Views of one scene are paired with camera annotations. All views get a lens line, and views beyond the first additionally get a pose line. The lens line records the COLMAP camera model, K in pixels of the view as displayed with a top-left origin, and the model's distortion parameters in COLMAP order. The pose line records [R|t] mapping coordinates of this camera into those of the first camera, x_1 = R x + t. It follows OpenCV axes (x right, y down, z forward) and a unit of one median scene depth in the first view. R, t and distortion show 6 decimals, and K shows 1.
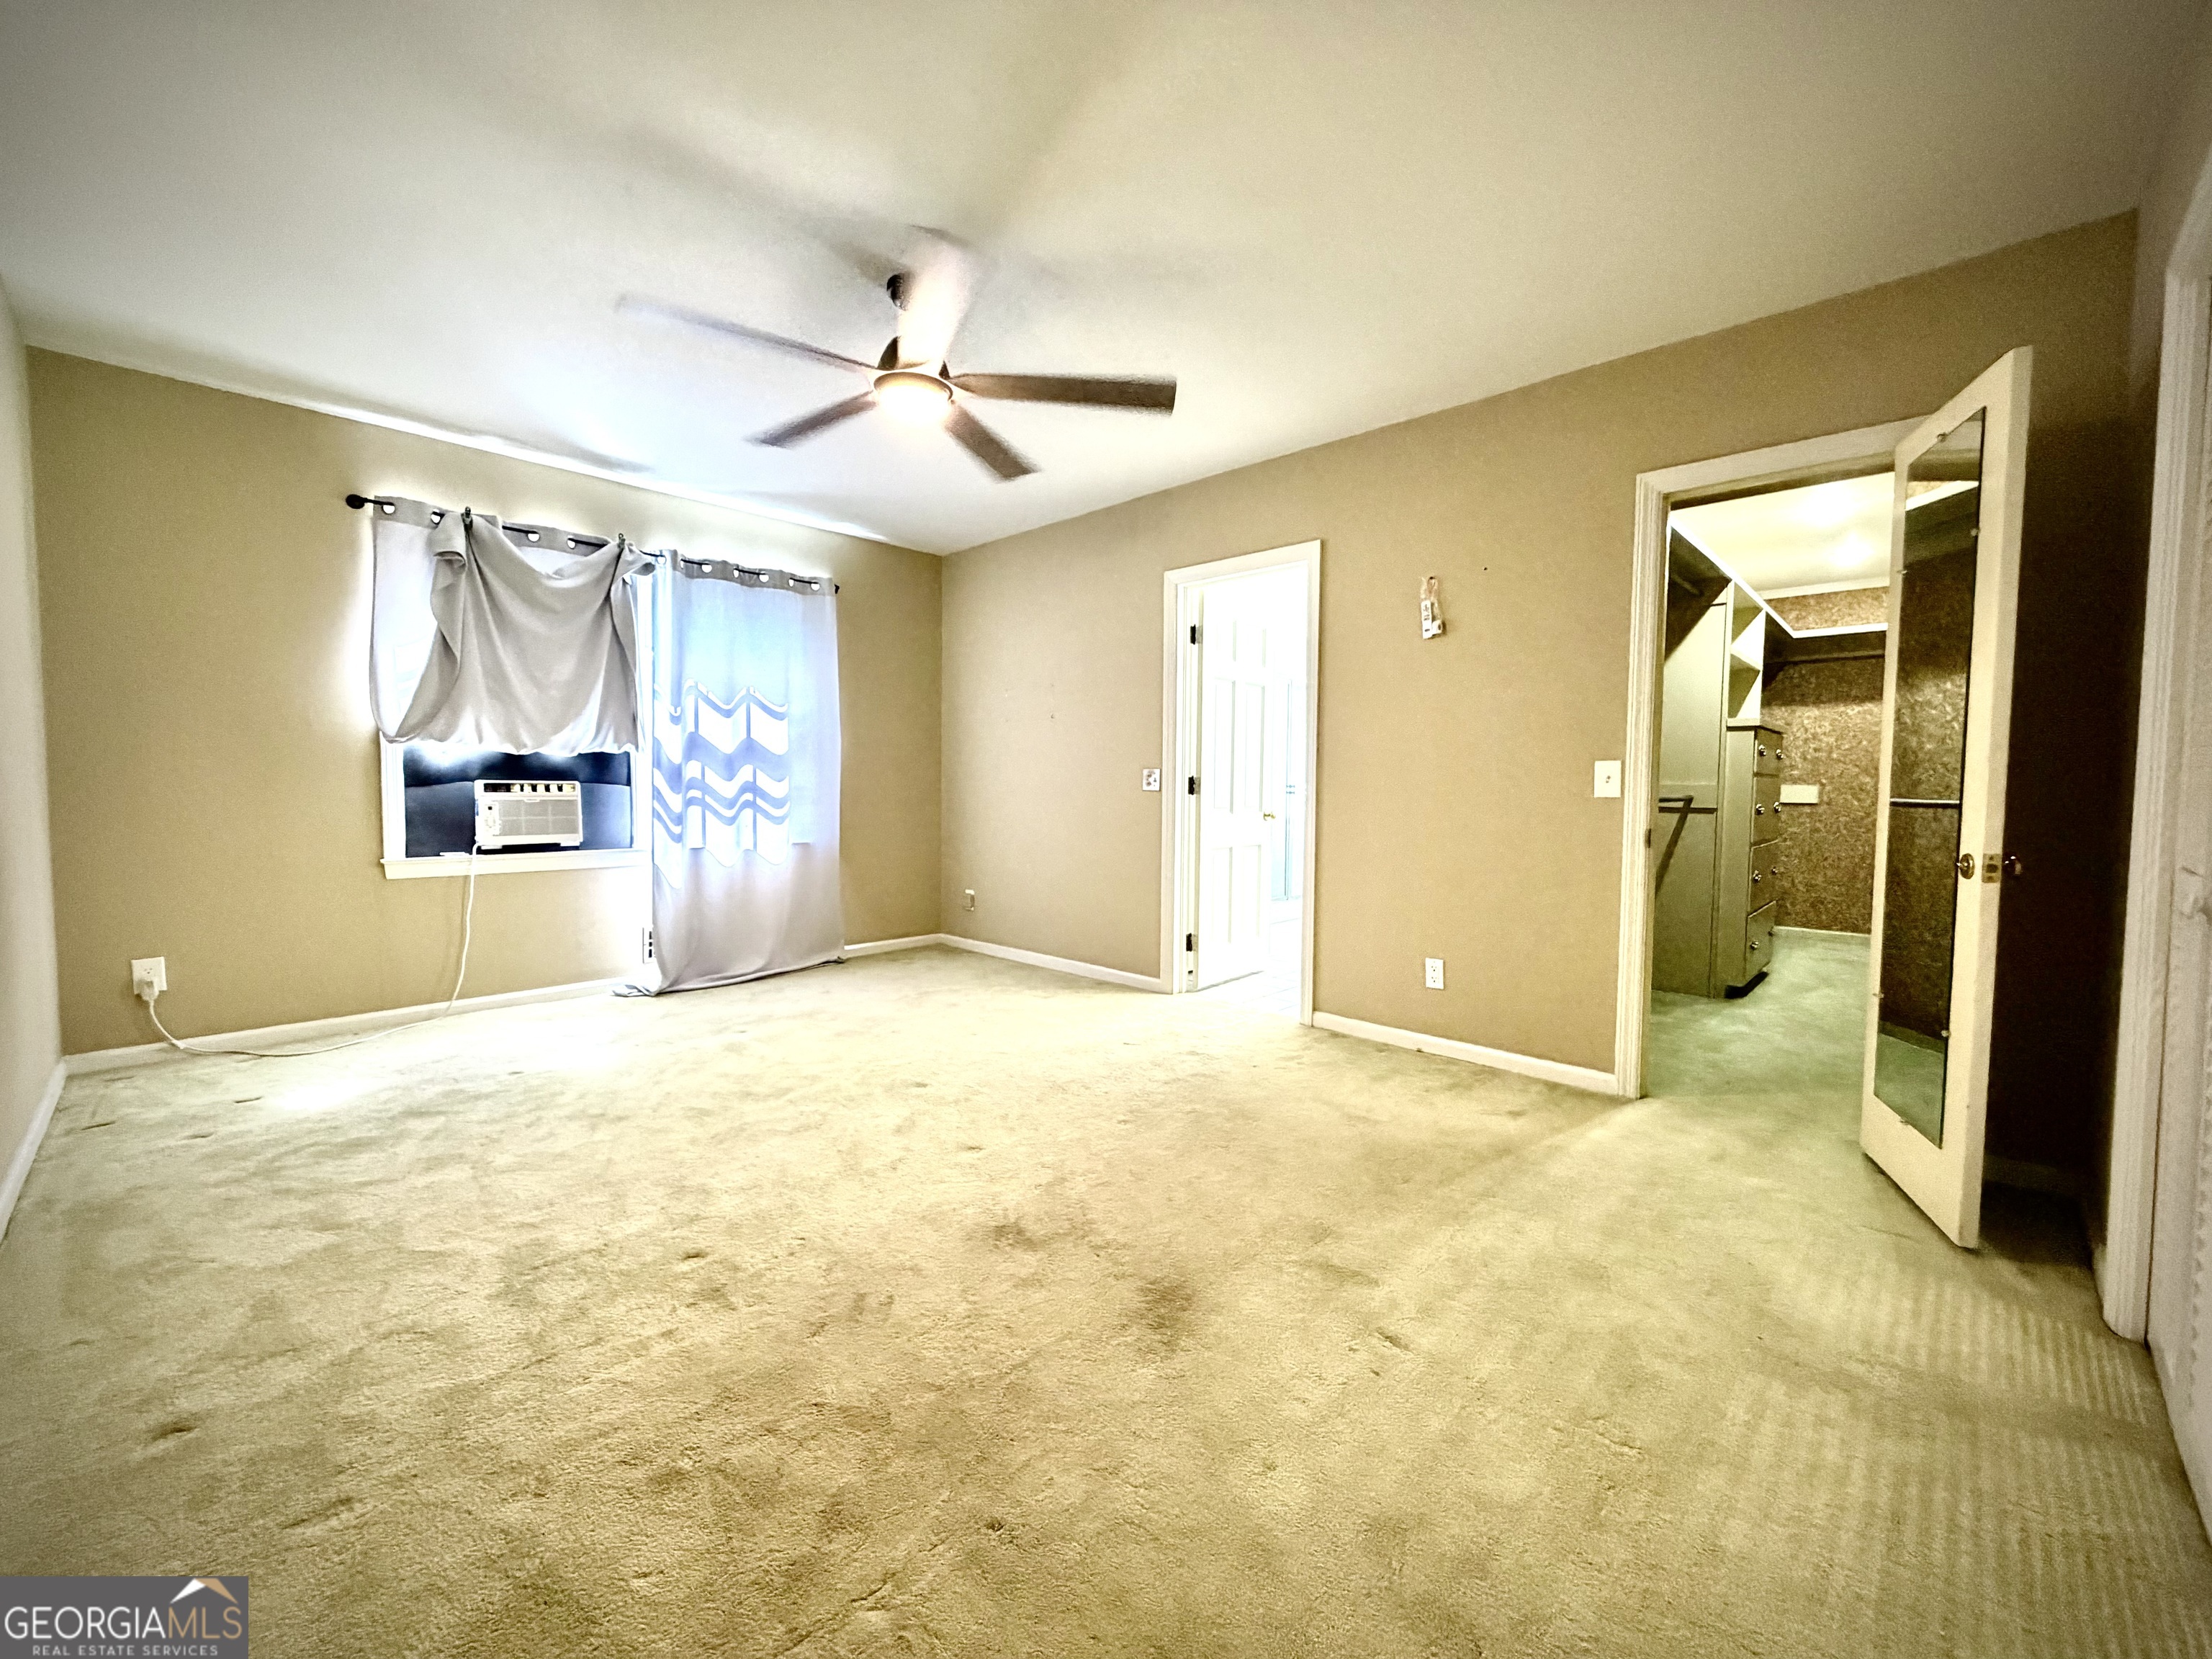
lens RADIAL K [[884.3, 0, 1102.0], [0, 884.3, 822.5], [0, 0, 1]] dist [-0.000797, 0.000526]
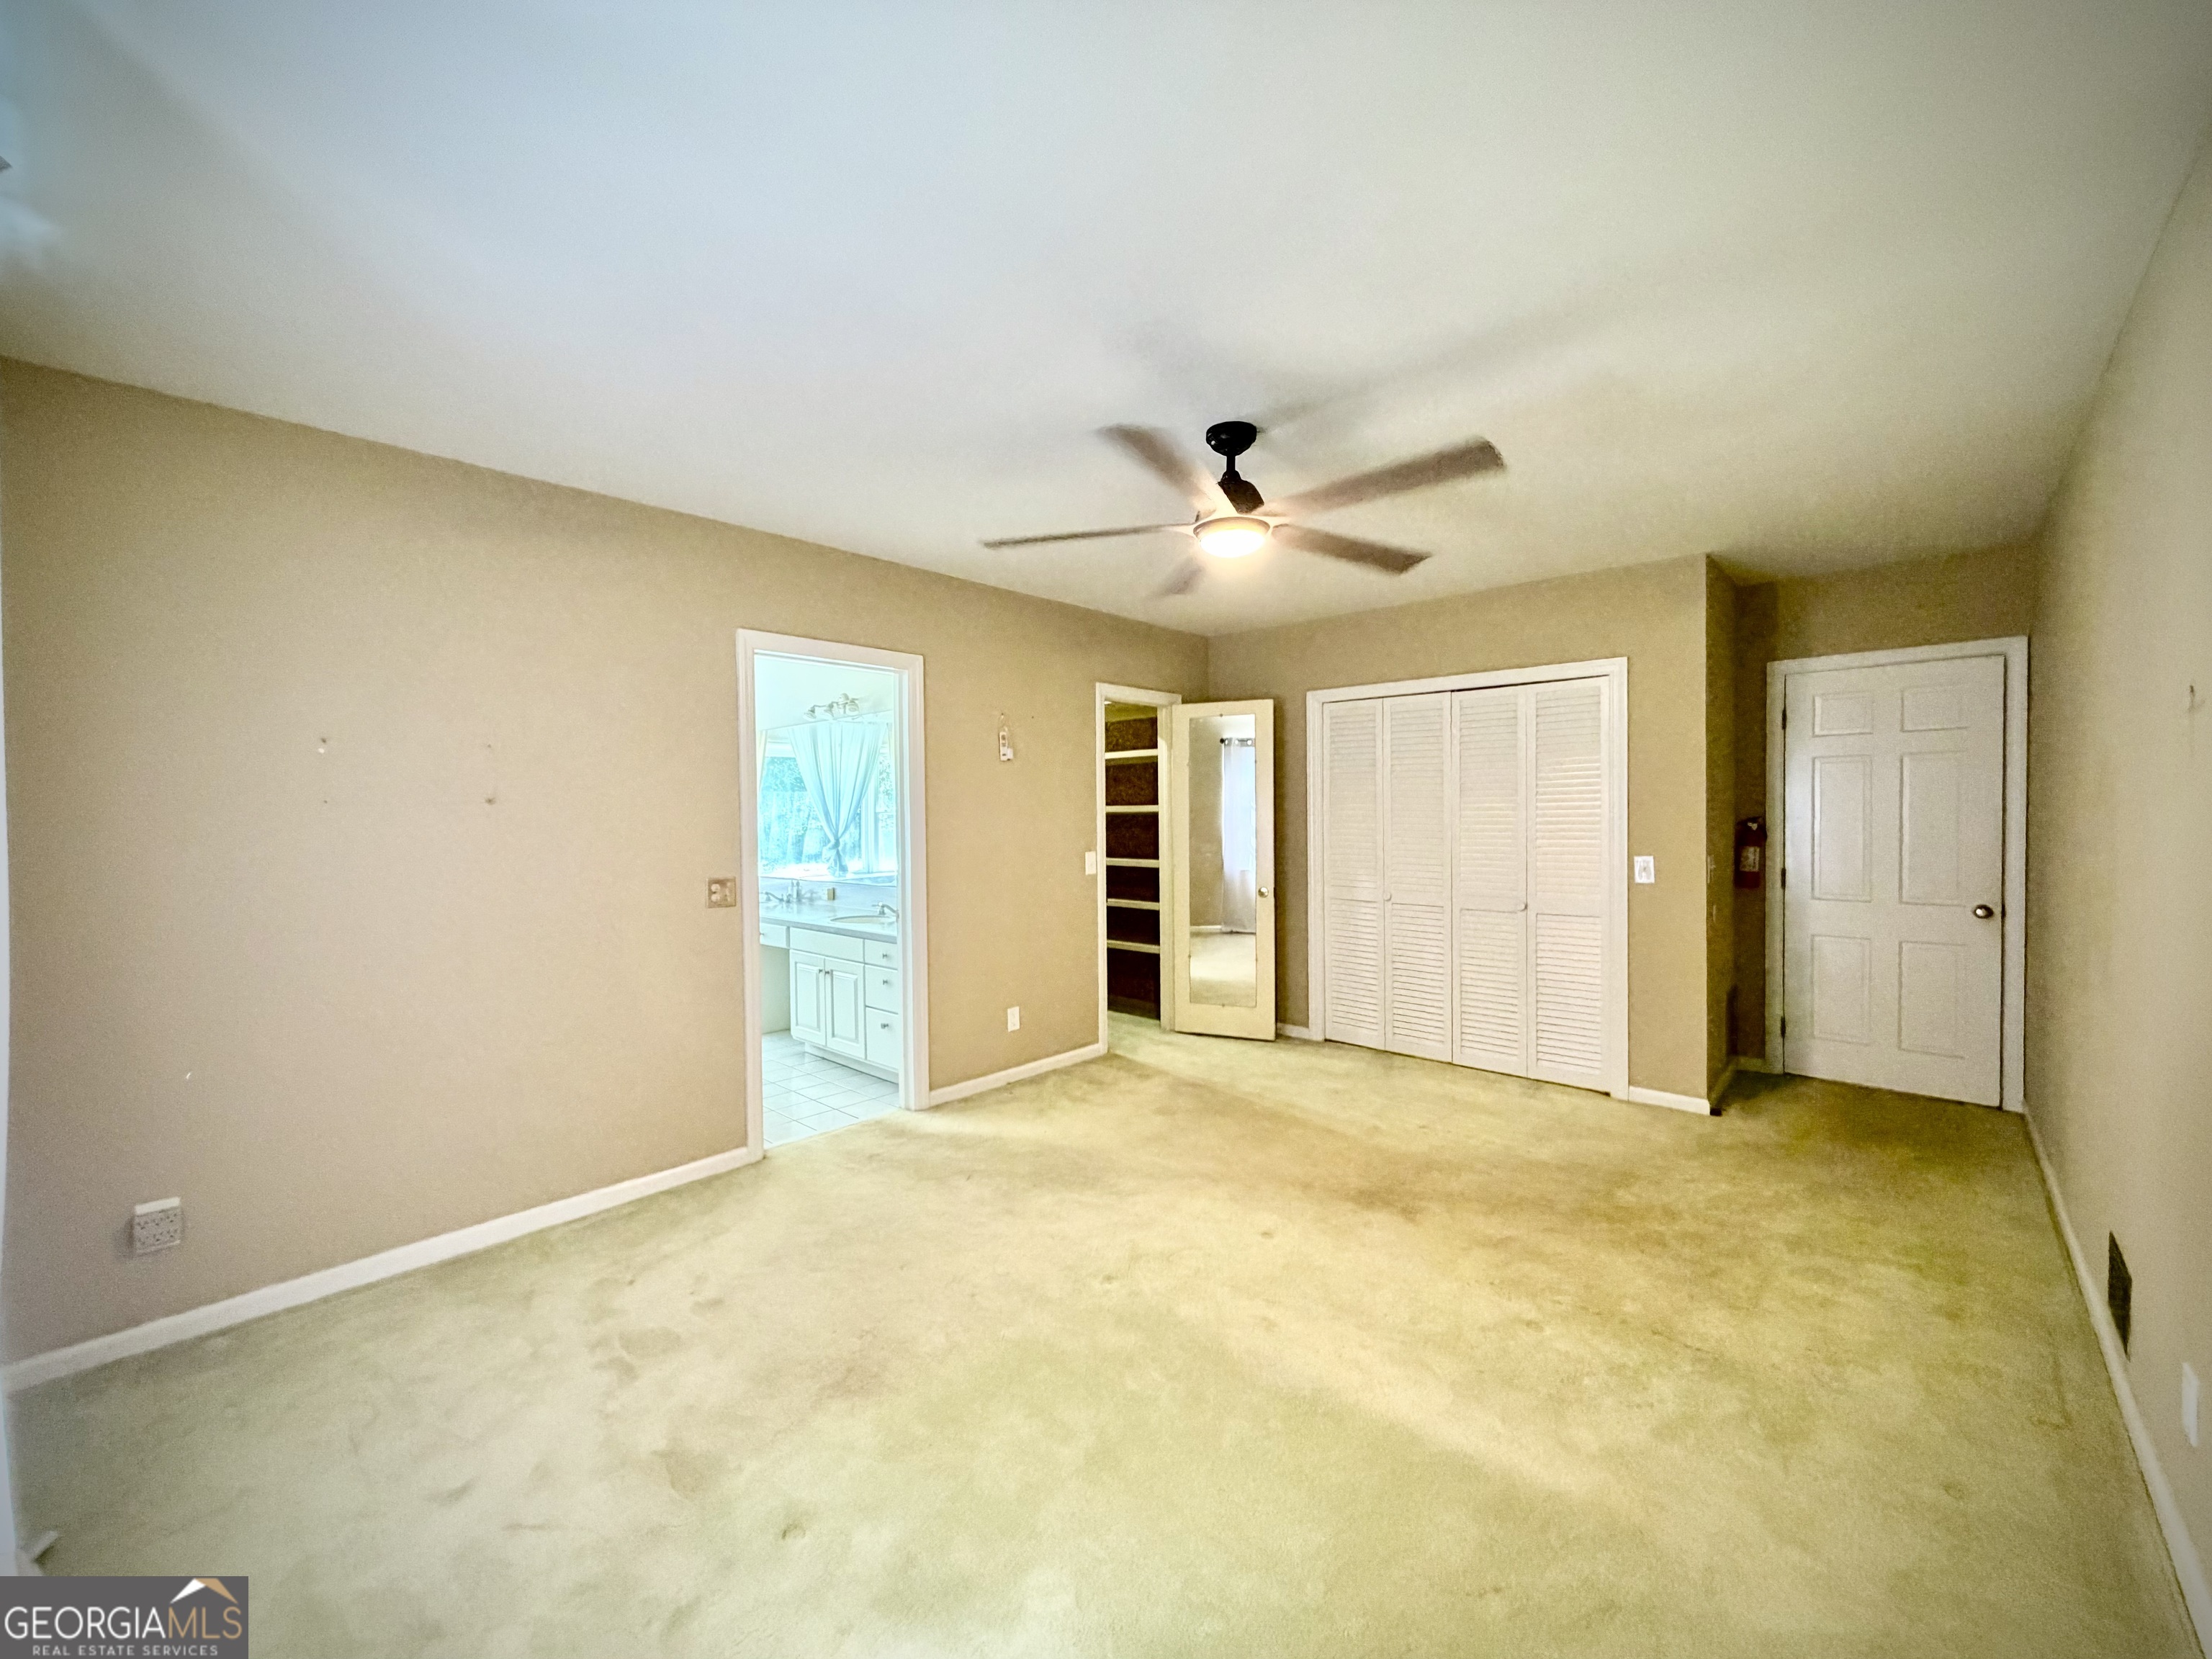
lens RADIAL K [[884.3, 0, 1102.0], [0, 884.3, 822.5], [0, 0, 1]] dist [-0.000797, 0.000526]
pose [[-0.015502, -0.025972, 0.999542, -1.045411], [0.053944, 0.998185, 0.026773, -0.164332], [-0.998424, 0.054334, -0.014073, 1.001132]]
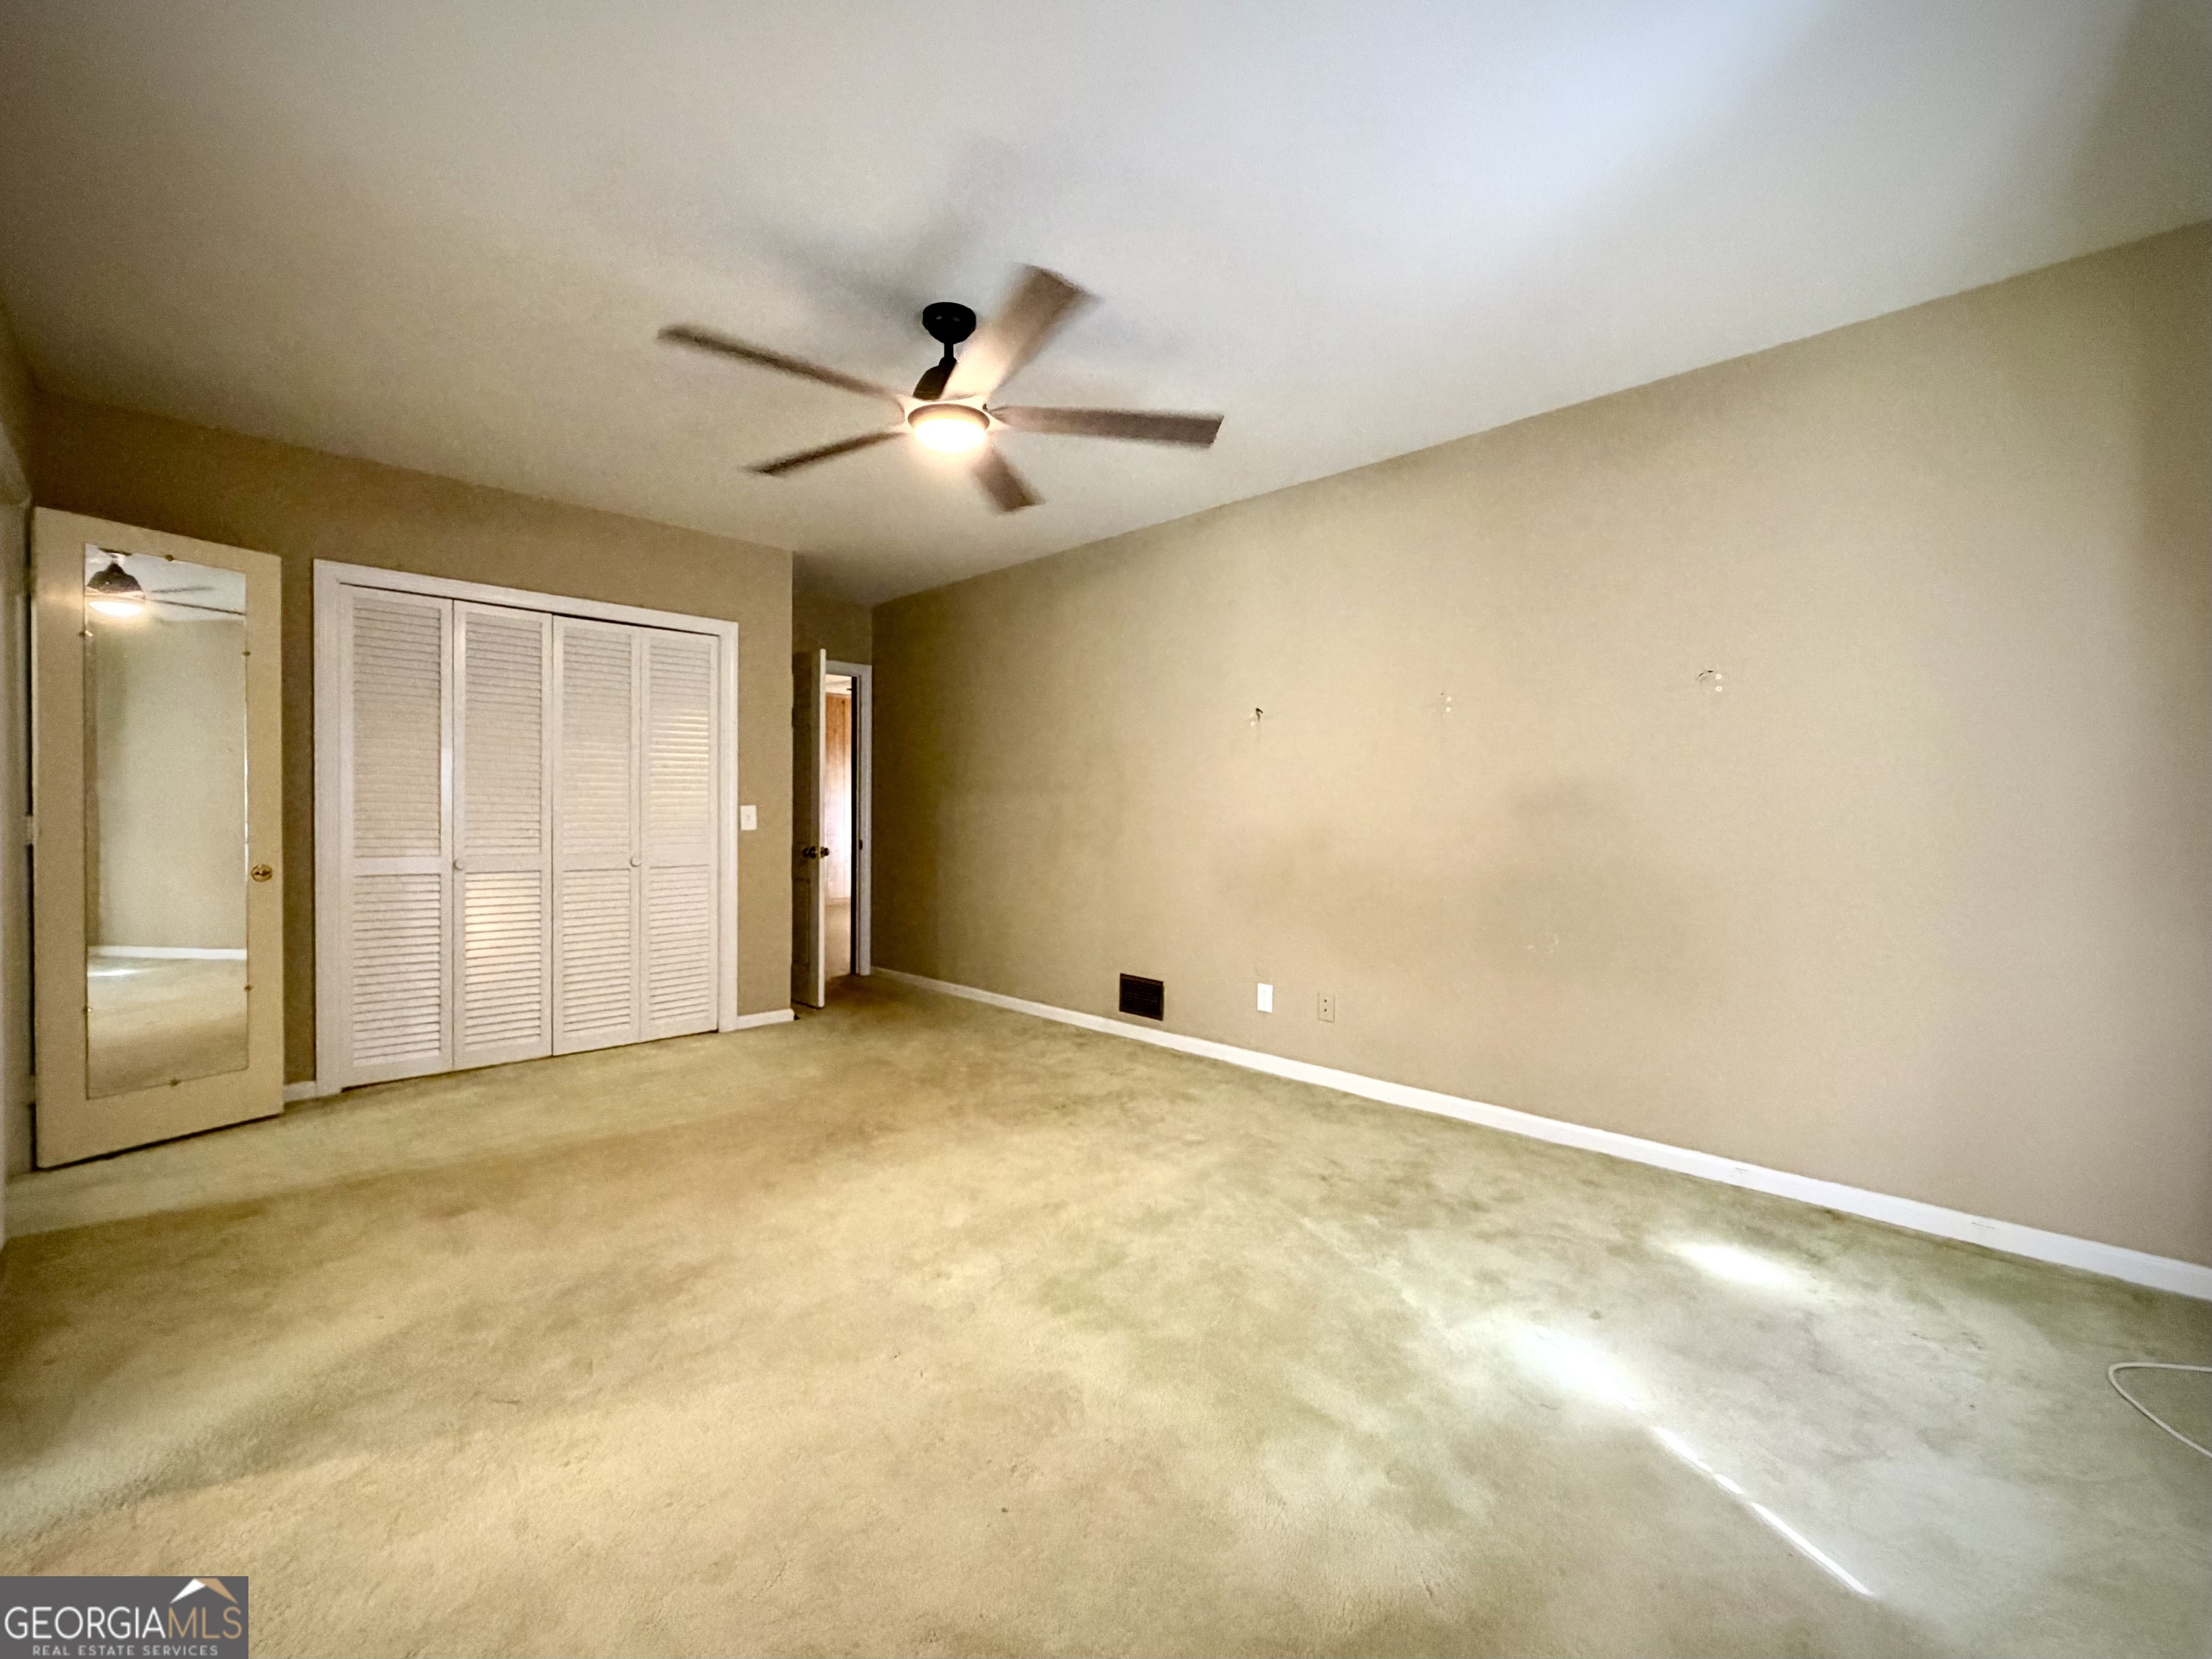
lens RADIAL K [[884.3, 0, 1102.0], [0, 884.3, 822.5], [0, 0, 1]] dist [-0.000797, 0.000526]
pose [[-0.998304, -0.016470, 0.055846, -0.391507], [-0.013288, 0.998293, 0.056867, -0.097117], [-0.056687, 0.056028, -0.996819, 1.623155]]
